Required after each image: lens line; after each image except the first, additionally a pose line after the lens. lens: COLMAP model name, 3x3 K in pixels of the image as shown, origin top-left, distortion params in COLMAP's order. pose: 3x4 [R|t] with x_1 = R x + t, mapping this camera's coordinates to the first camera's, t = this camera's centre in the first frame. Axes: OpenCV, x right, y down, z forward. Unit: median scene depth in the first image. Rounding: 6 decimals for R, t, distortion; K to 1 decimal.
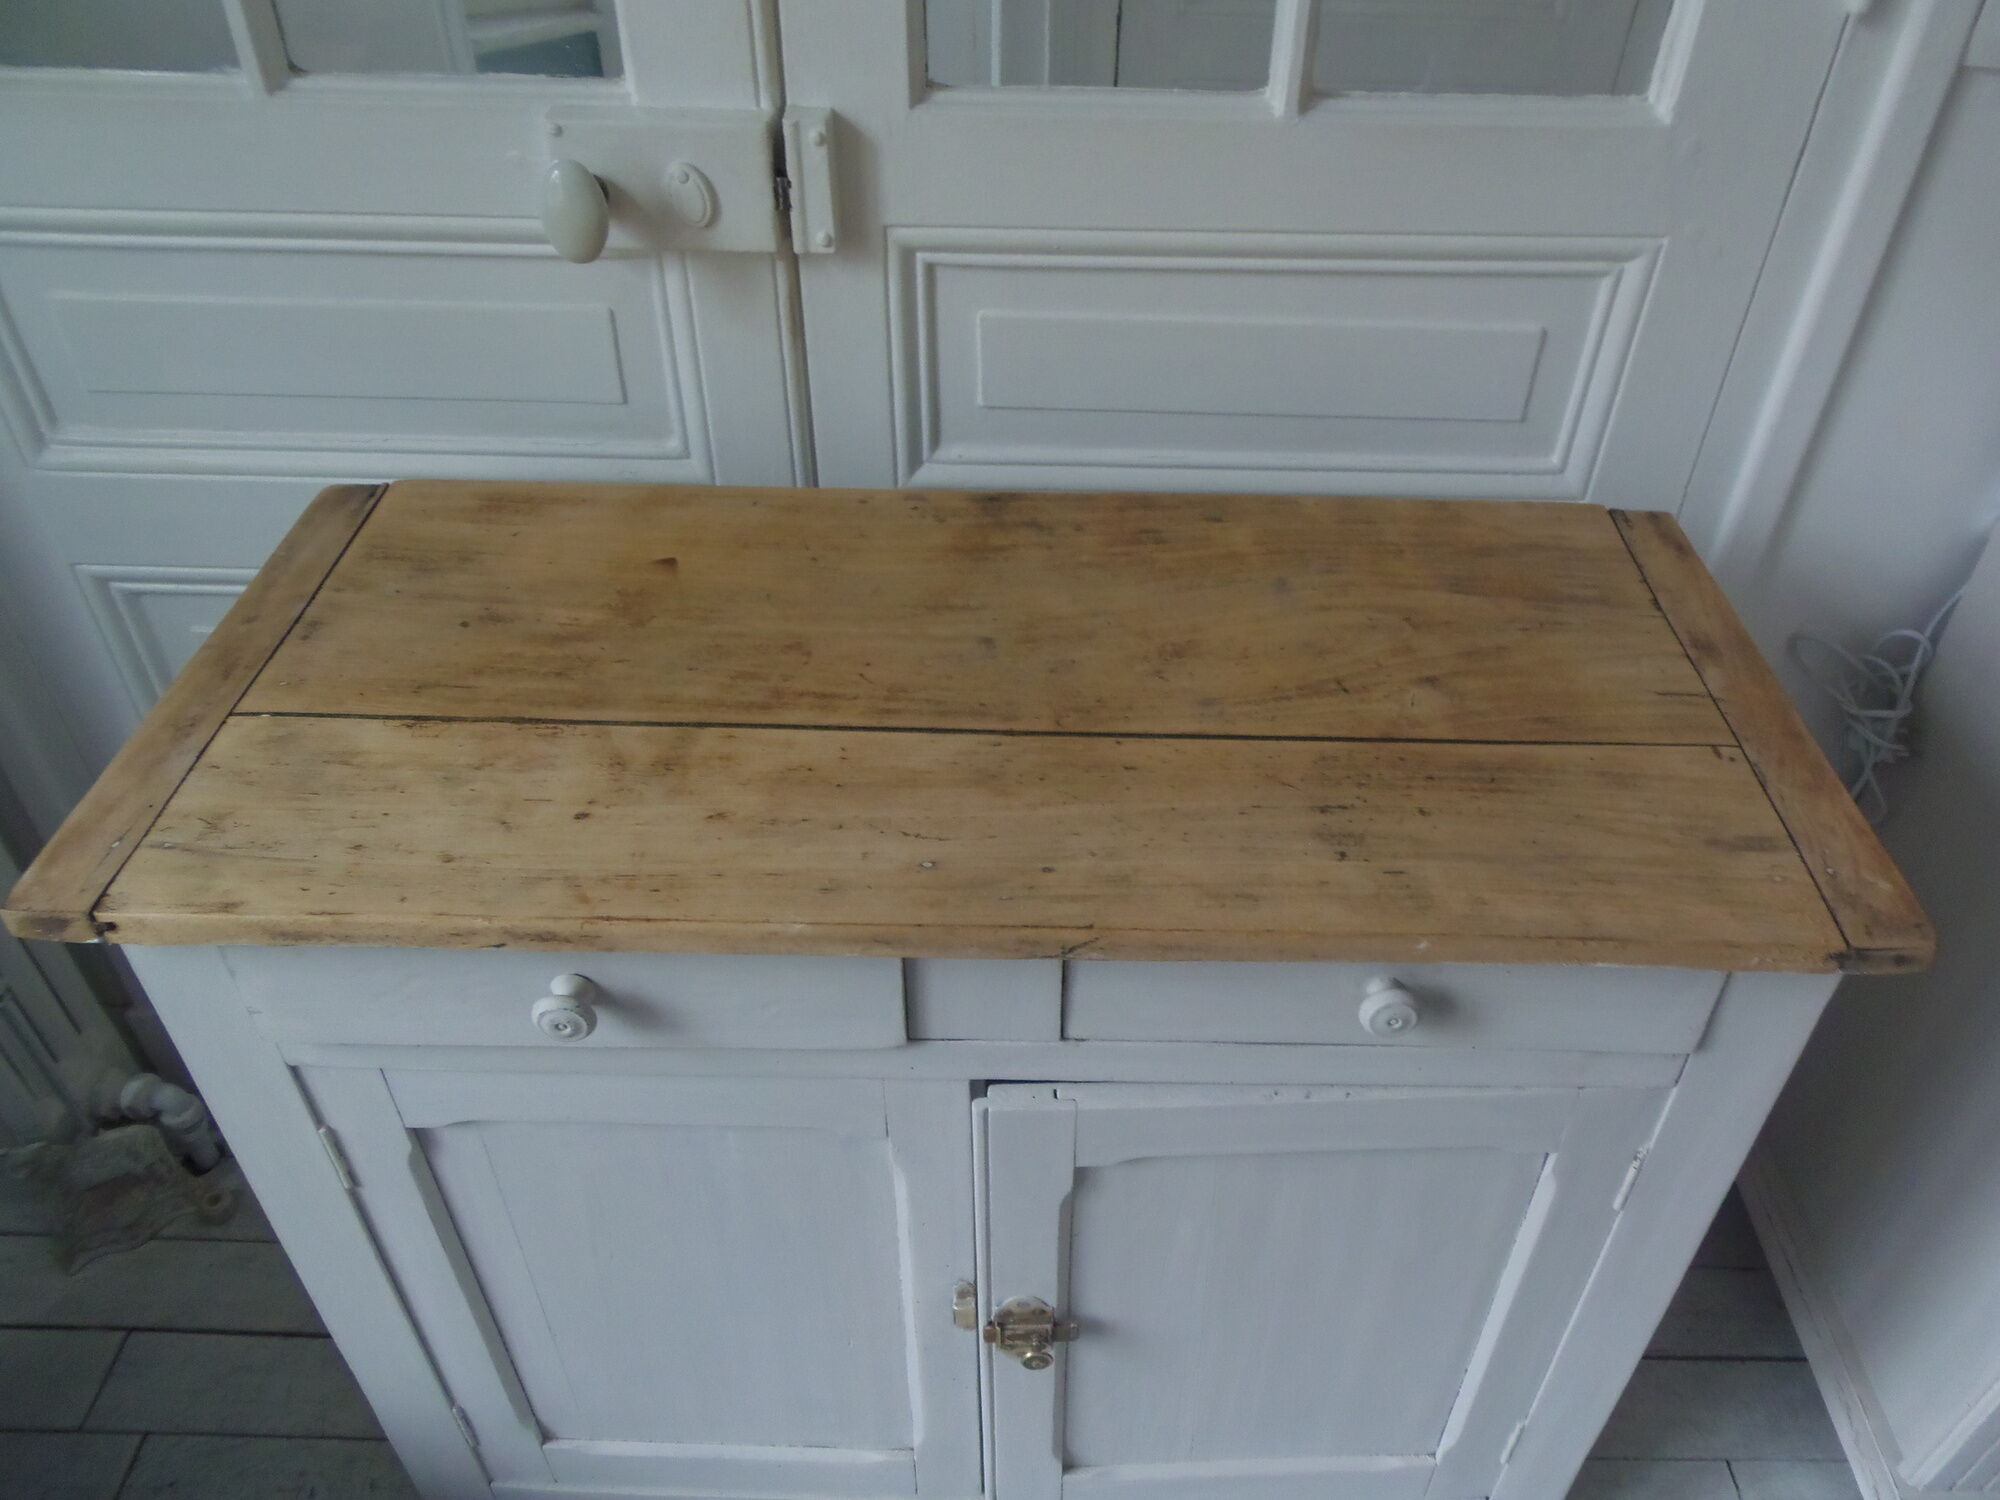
lens RADIAL K [[1497.8, 0, 1031.5], [0, 1497.8, 718.9], [0, 0, 1]] dist [-0.019772, 0.004199]
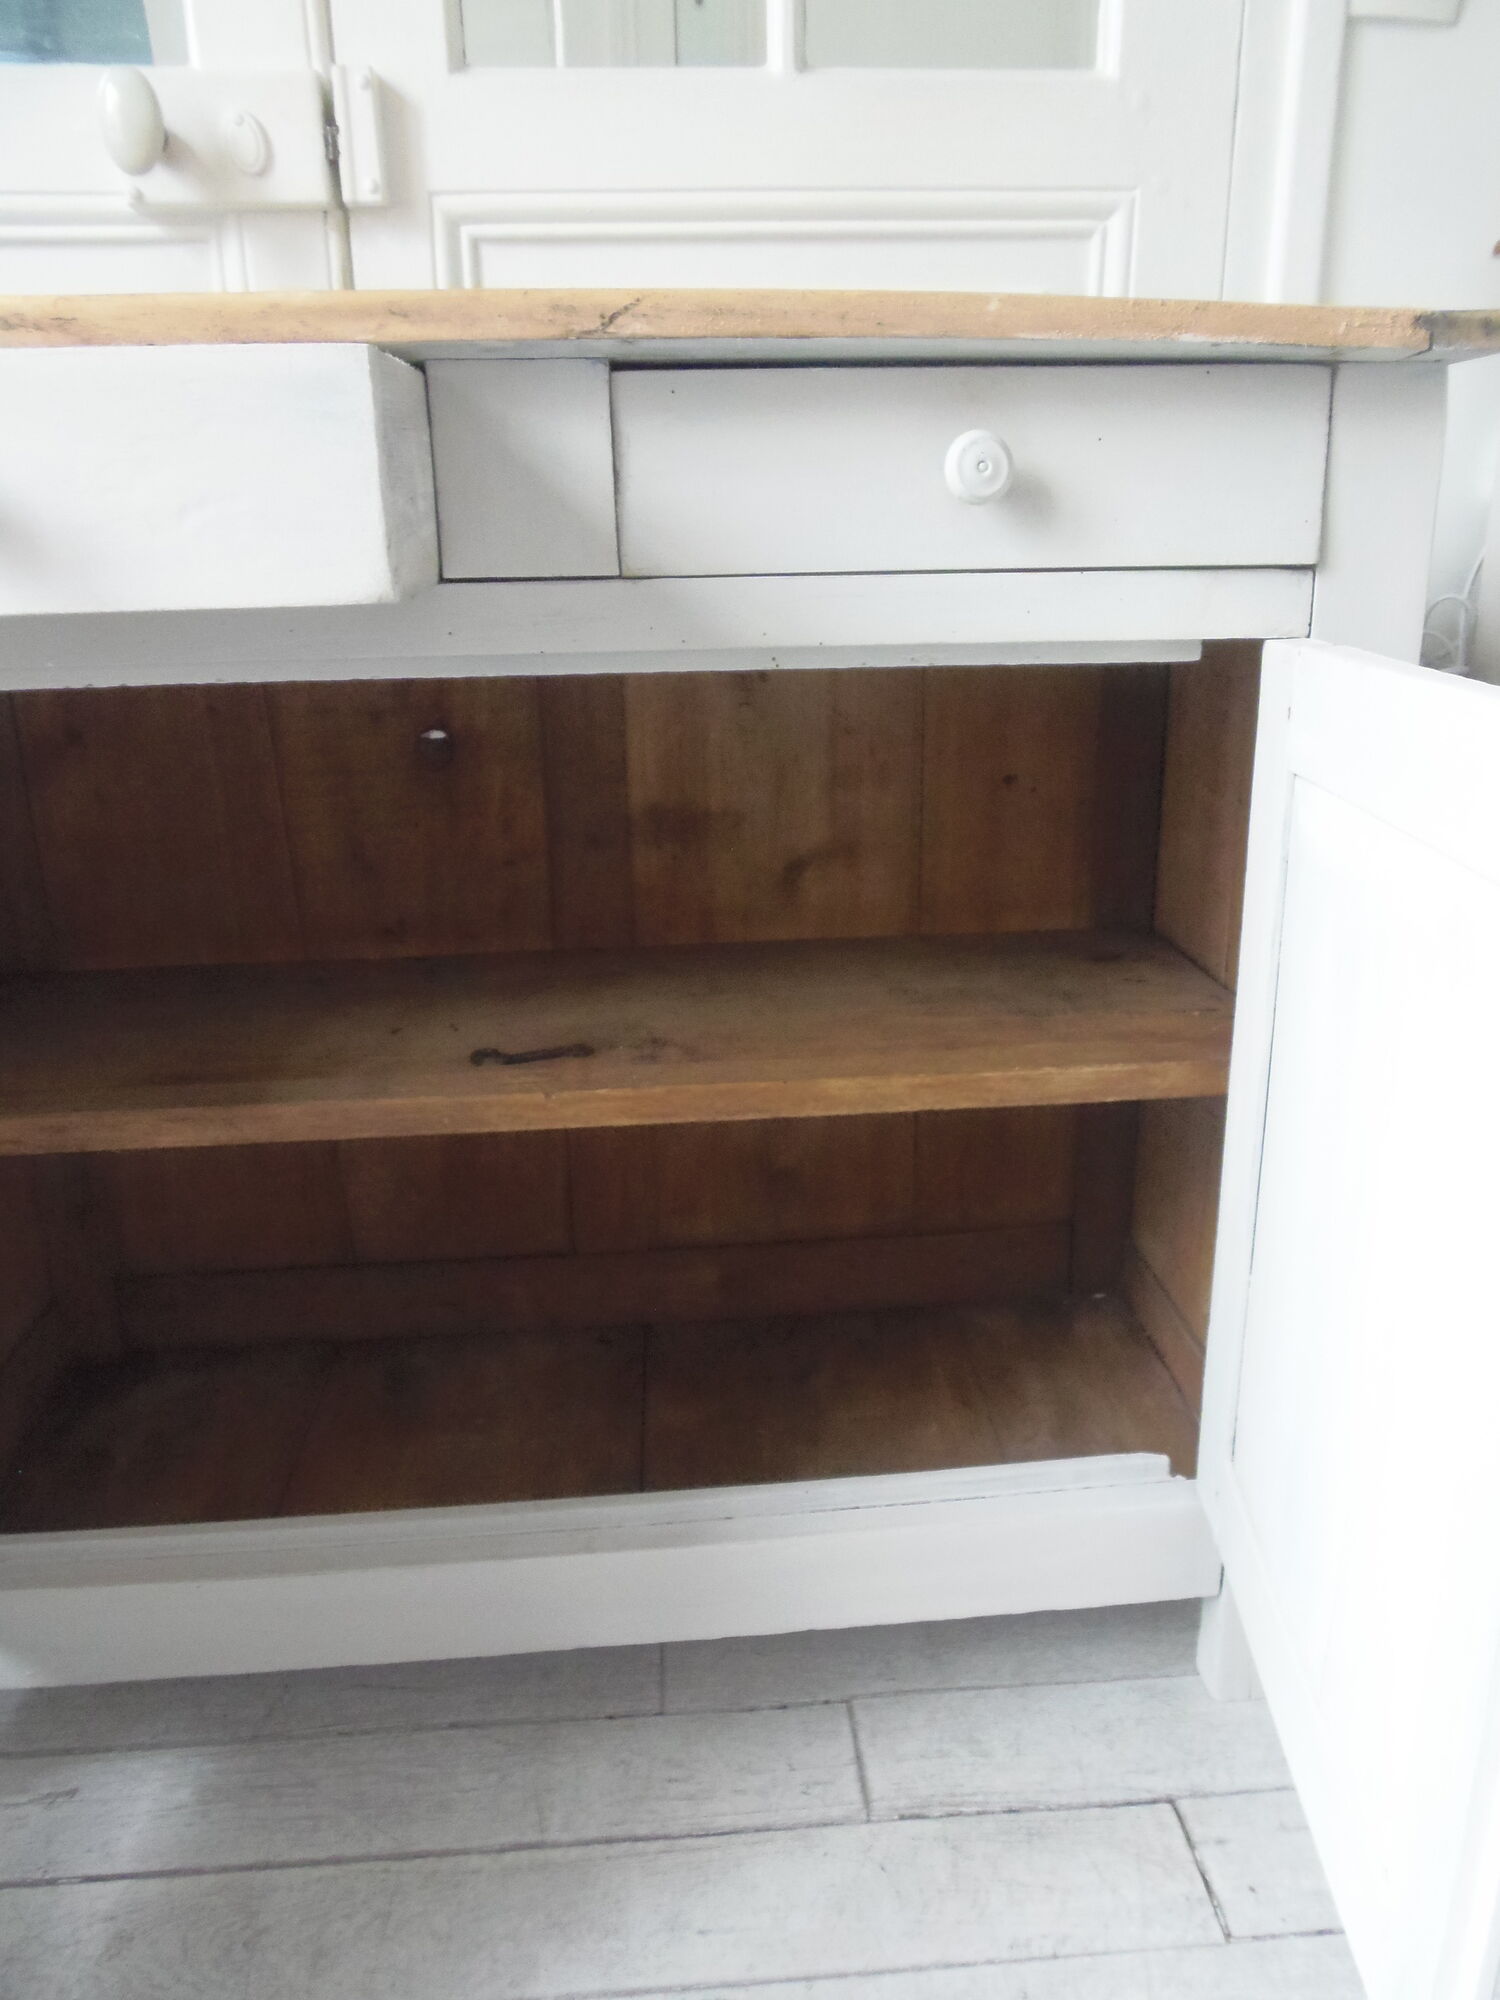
lens RADIAL K [[1497.8, 0, 775.8], [0, 1497.8, 1006.8], [0, 0, 1]] dist [-0.019772, 0.004199]
pose [[0.995756, -0.053513, 0.074871, 0.039947], [0.076236, 0.935363, -0.345375, 0.627243], [-0.051549, 0.349618, 0.935473, 0.187877]]
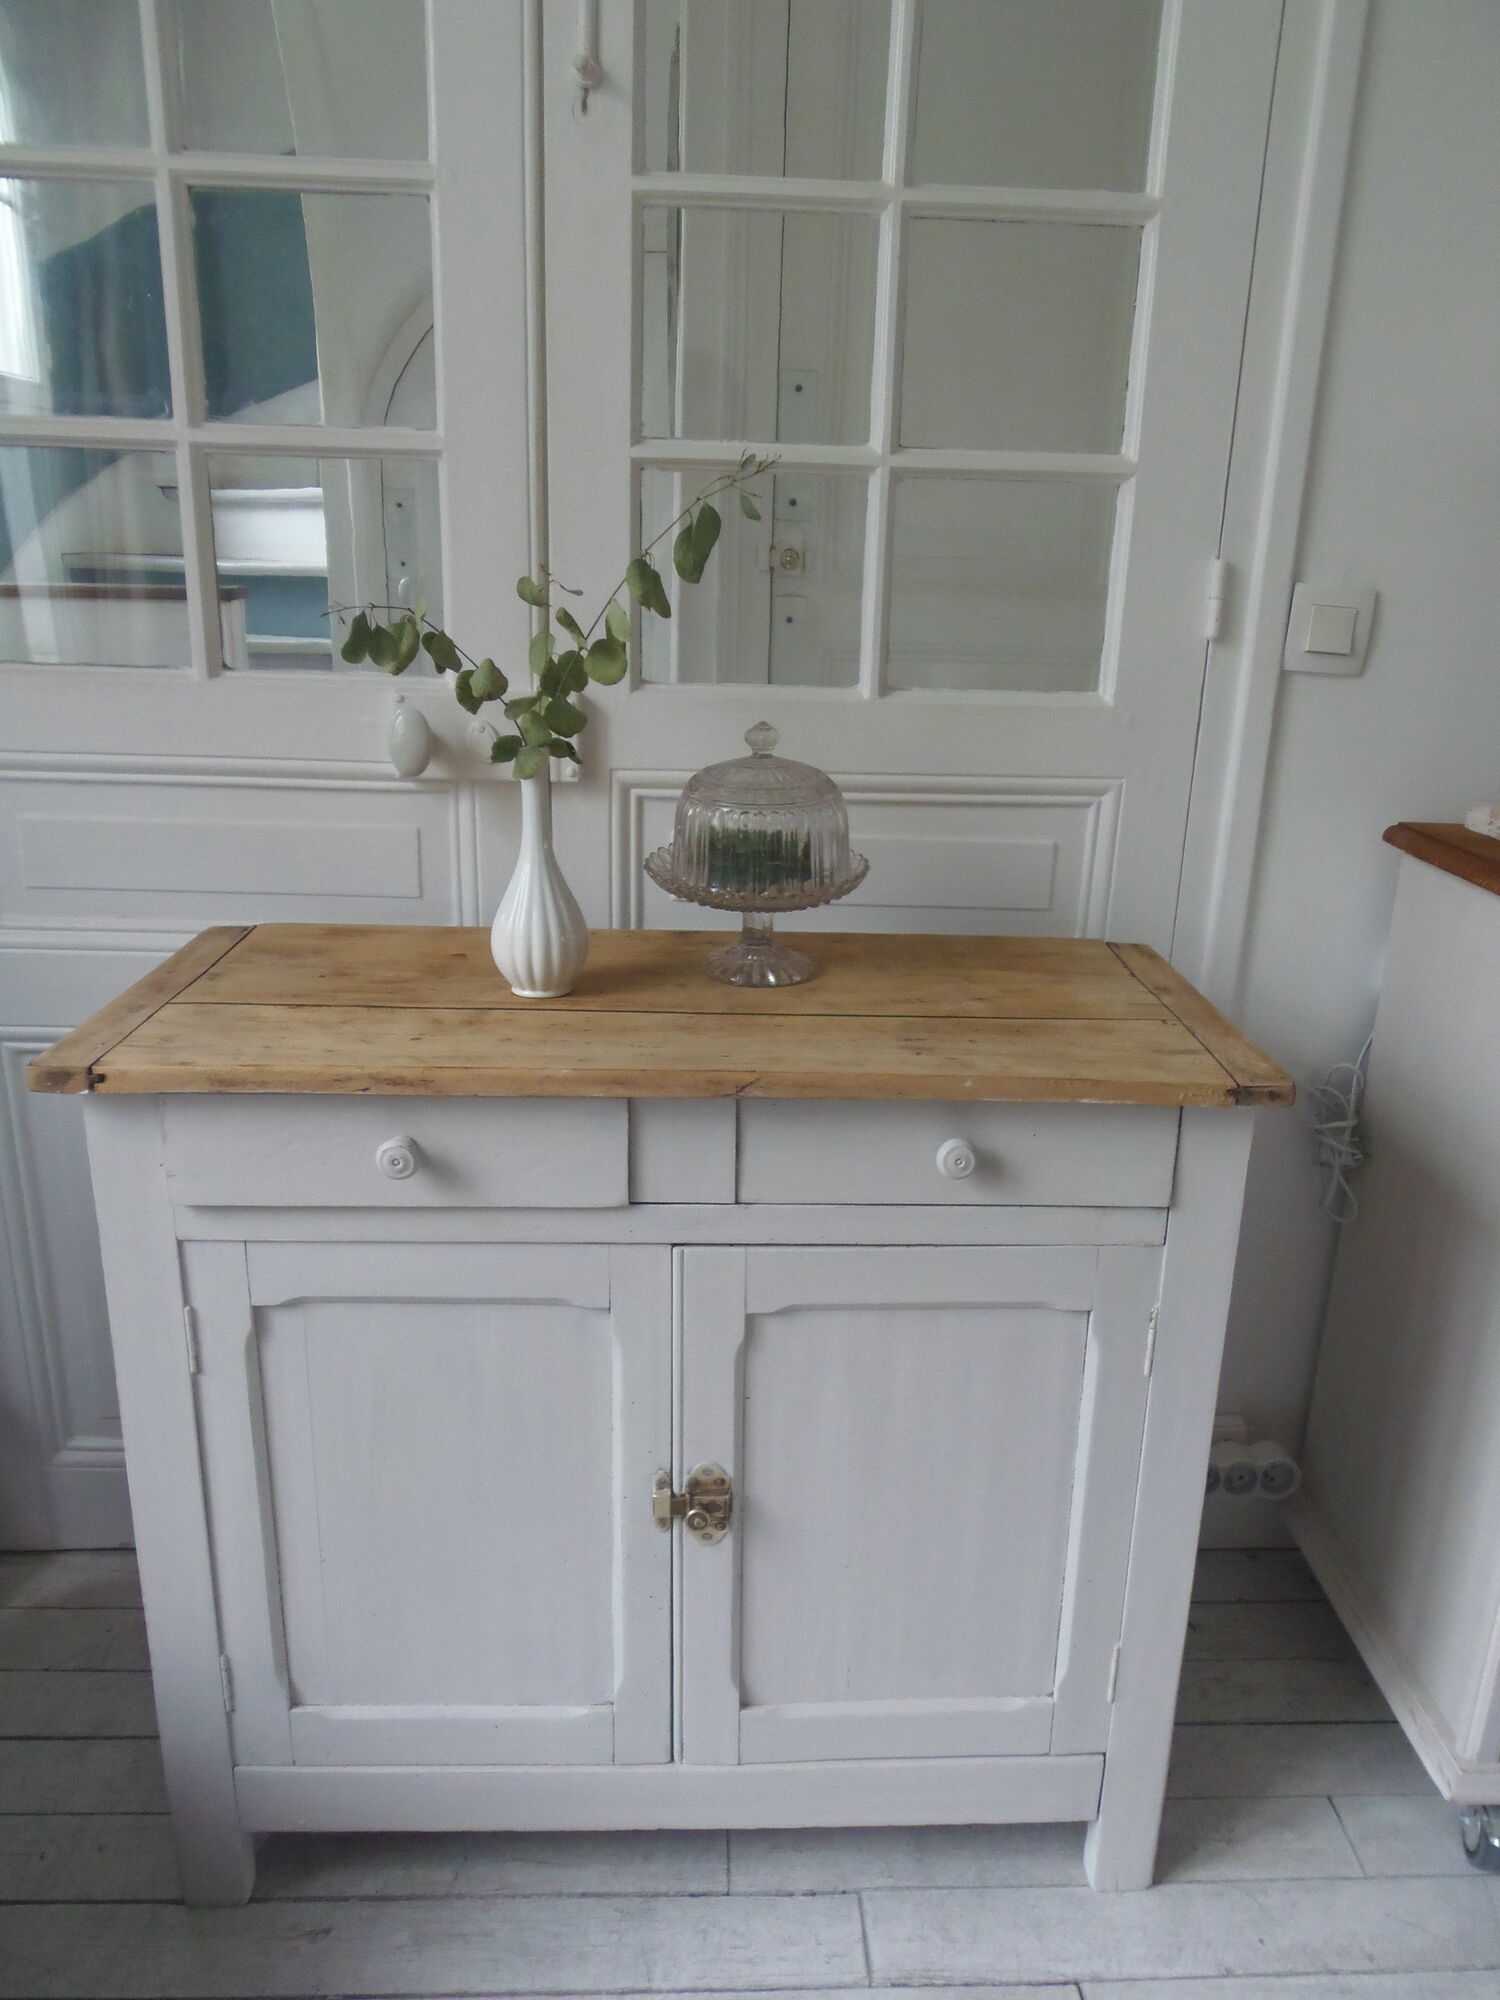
lens RADIAL K [[1497.8, 0, 780.8], [0, 1497.8, 1000.5], [0, 0, 1]] dist [-0.019772, 0.004199]
pose [[0.998191, -0.001279, 0.060113, -0.018937], [0.023066, 0.931426, -0.363198, 0.447471], [-0.055526, 0.363927, 0.929771, -0.331334]]
